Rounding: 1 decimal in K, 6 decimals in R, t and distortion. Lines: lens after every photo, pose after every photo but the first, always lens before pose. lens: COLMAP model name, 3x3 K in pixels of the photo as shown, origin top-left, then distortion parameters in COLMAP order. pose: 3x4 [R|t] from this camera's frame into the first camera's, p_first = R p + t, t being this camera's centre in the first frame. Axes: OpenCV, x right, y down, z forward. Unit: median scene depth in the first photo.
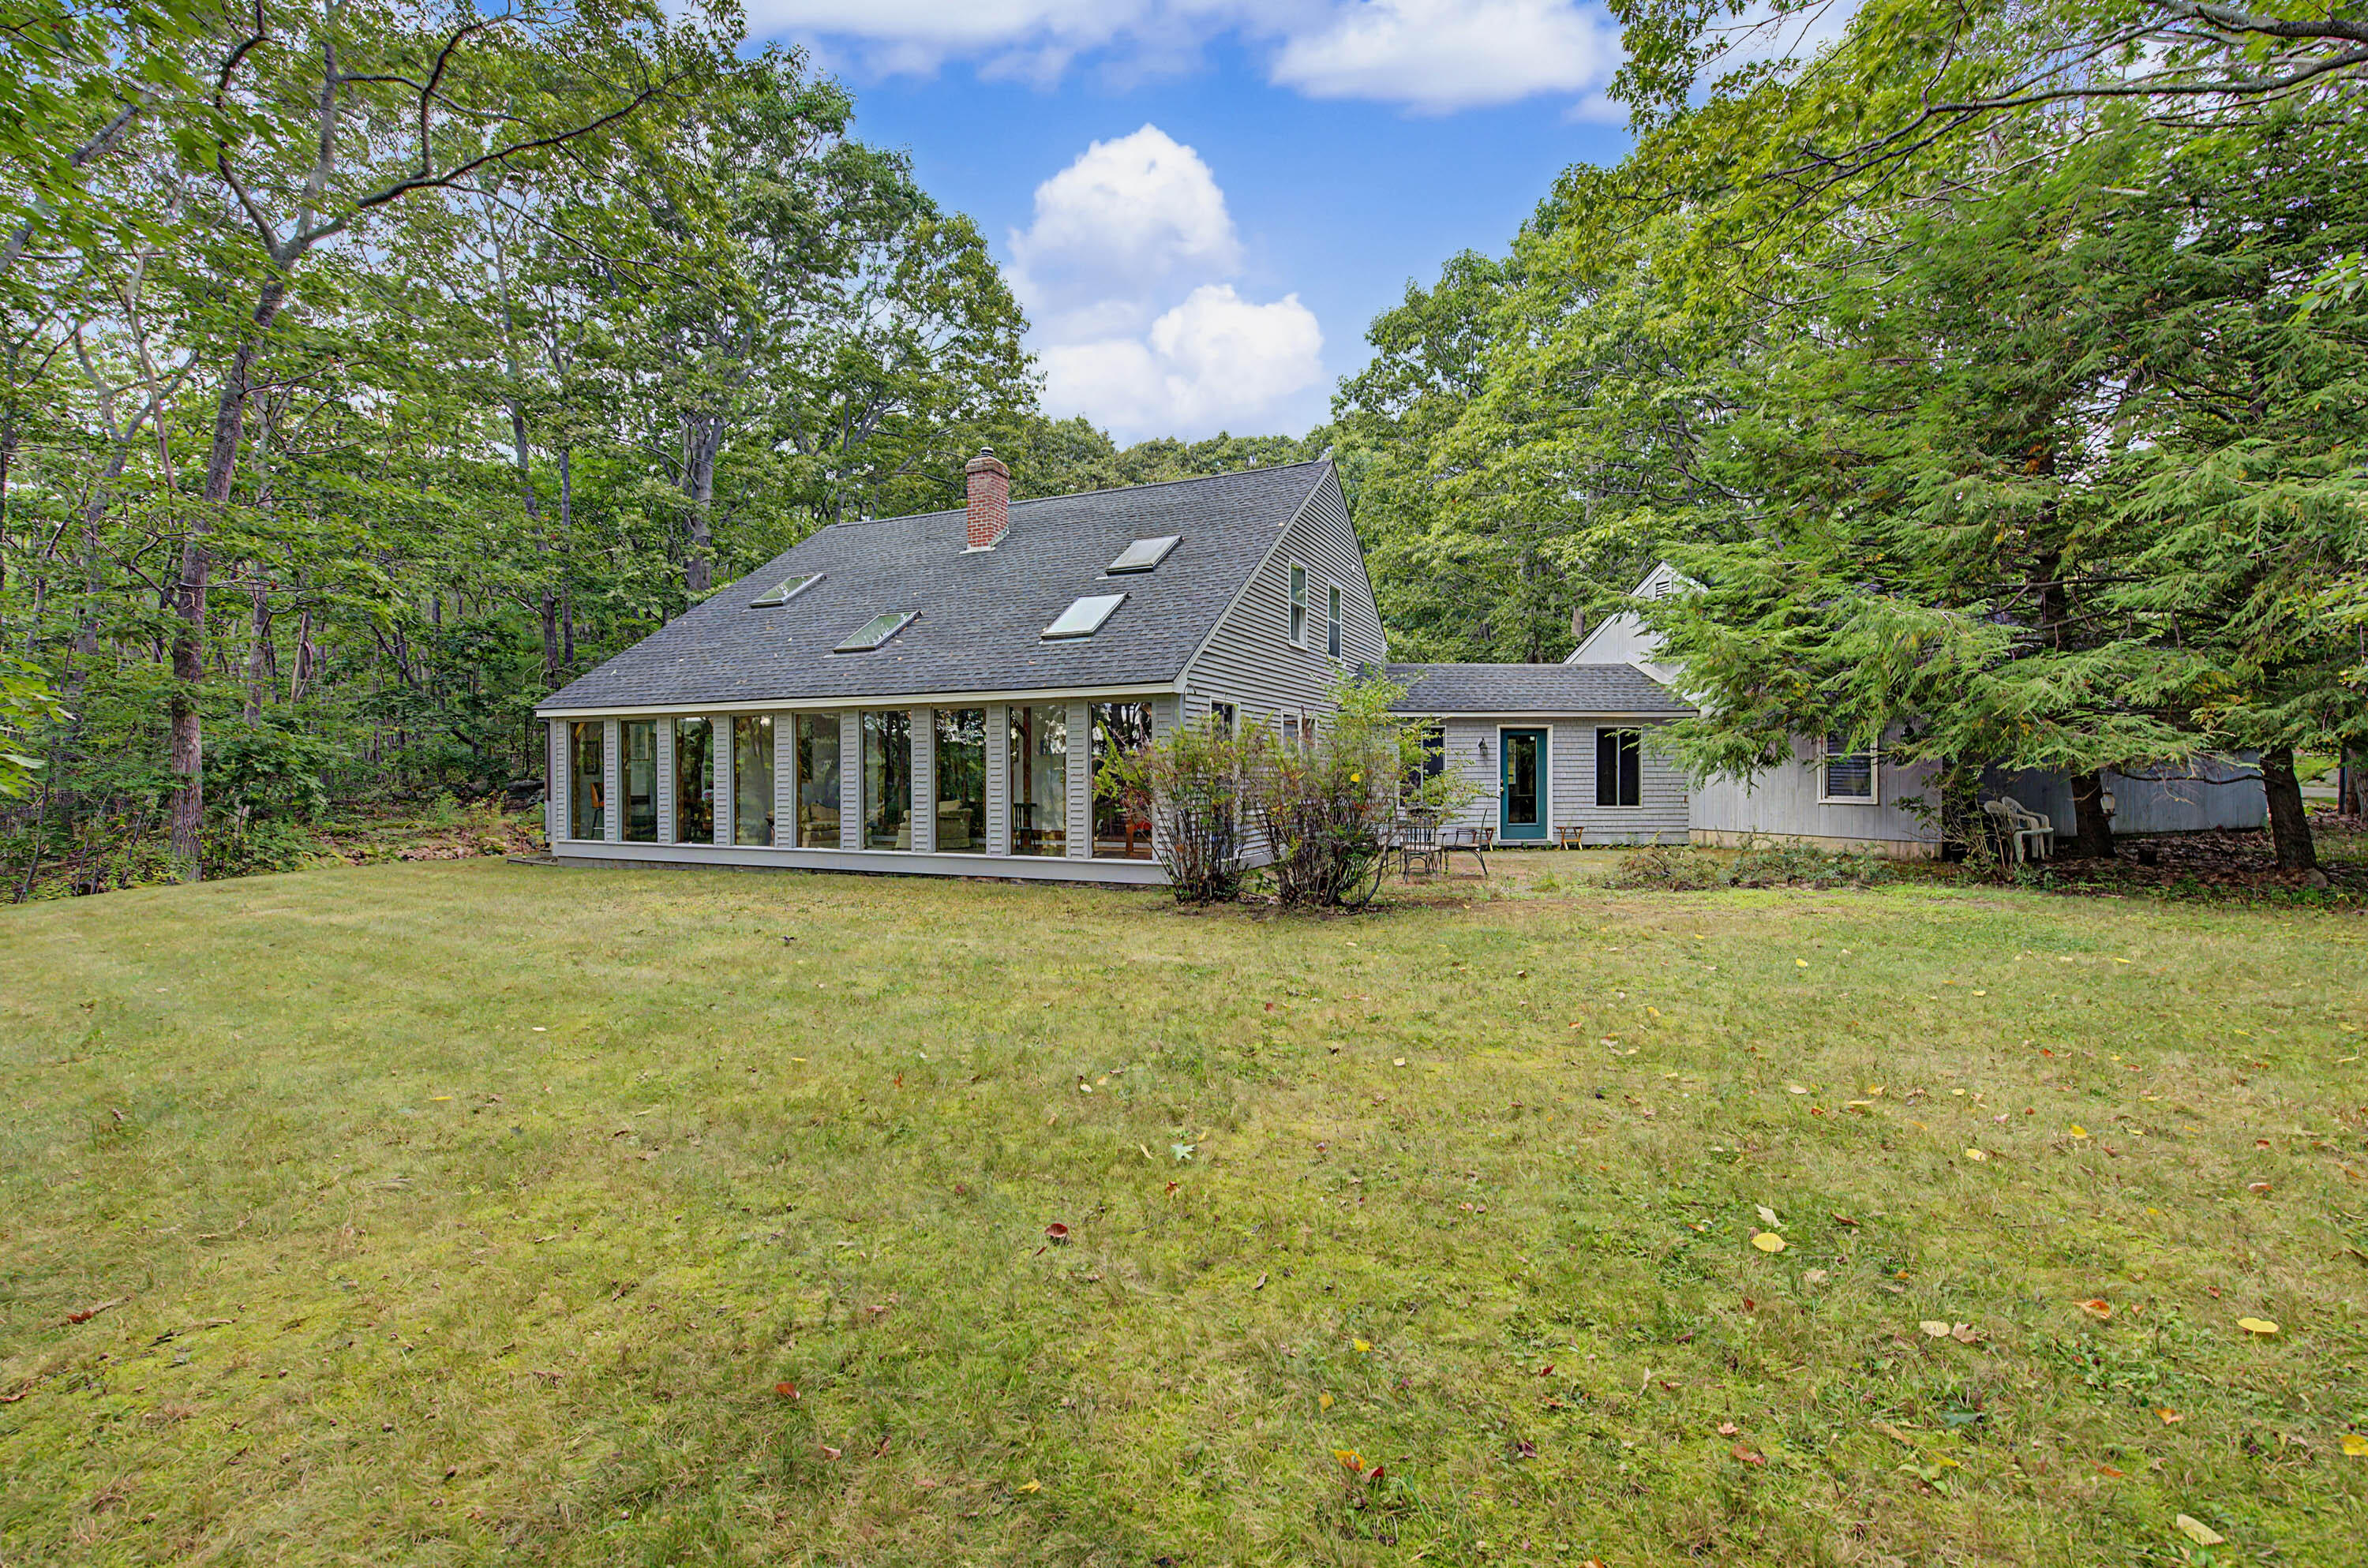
lens RADIAL K [[1043.5, 0, 1184.0], [0, 1043.5, 784.0], [0, 0, 1]] dist [0.000159, -0.000050]
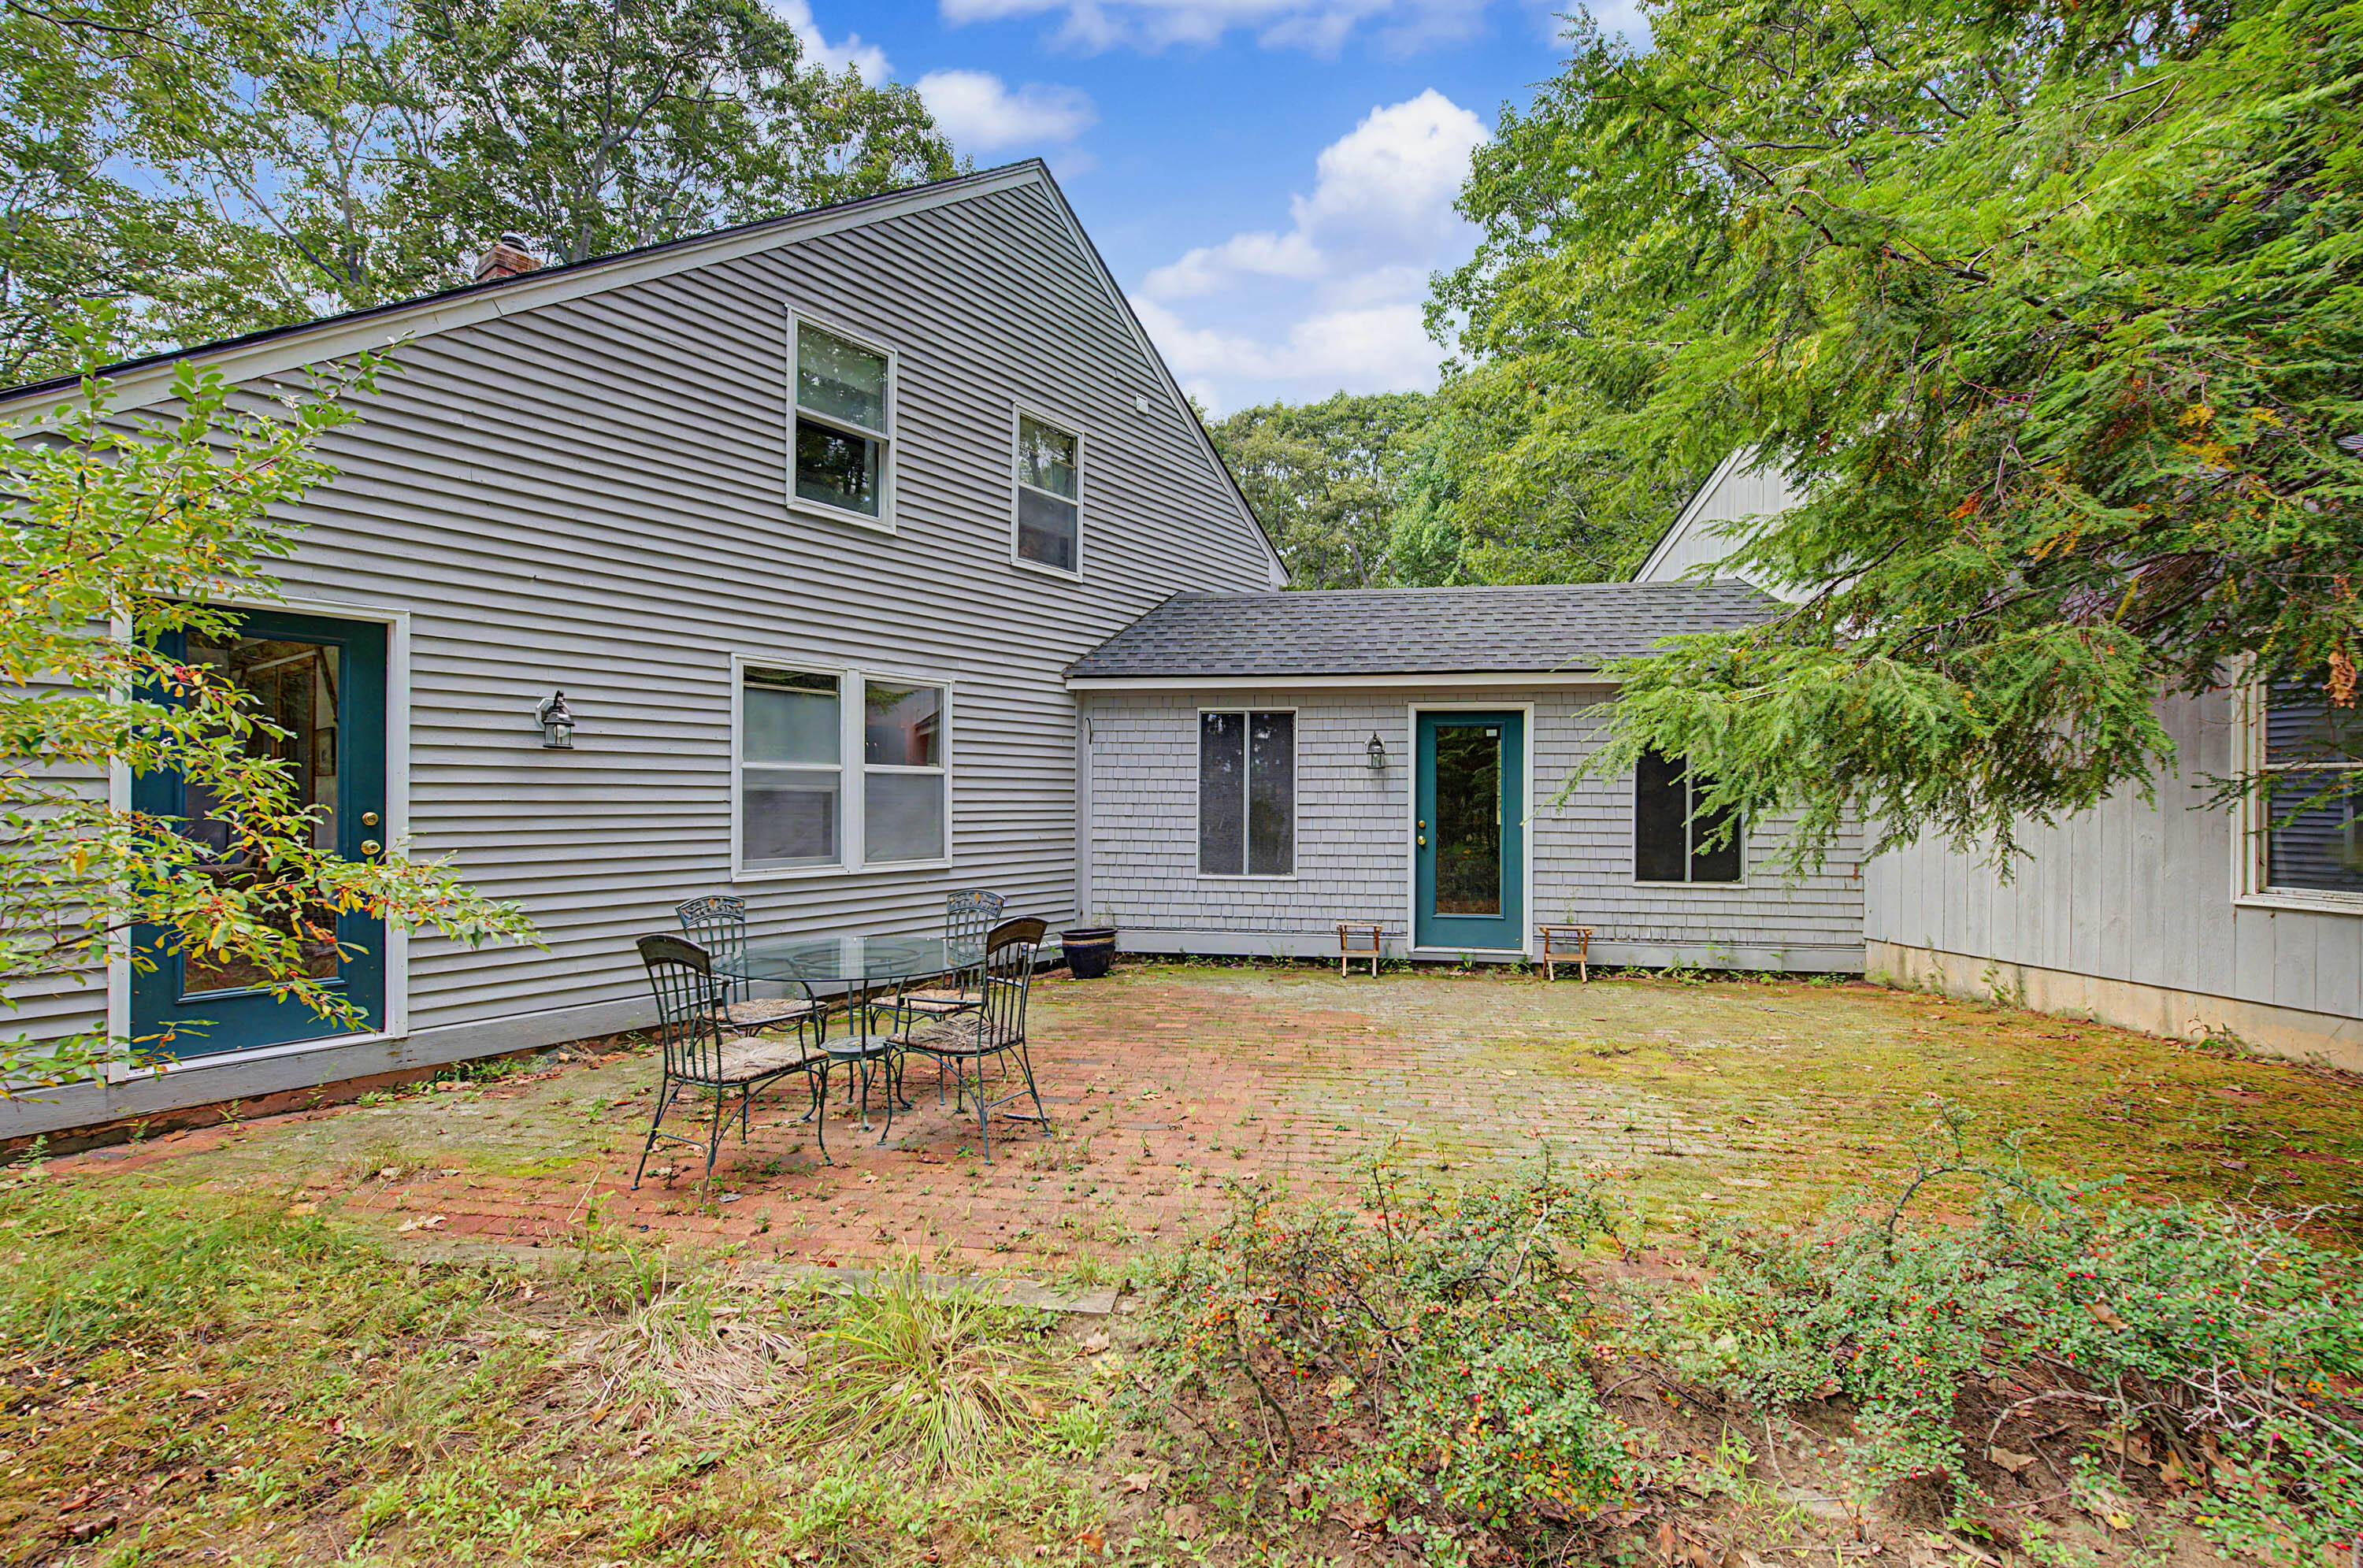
lens RADIAL K [[1041.4, 0, 1181.5], [0, 1041.4, 784.0], [0, 0, 1]] dist [0.000159, -0.000050]
pose [[0.977457, 0.006869, -0.211021, 0.299693], [-0.011282, 0.999742, -0.019714, -0.009737], [0.210831, 0.021650, 0.977283, 0.520248]]
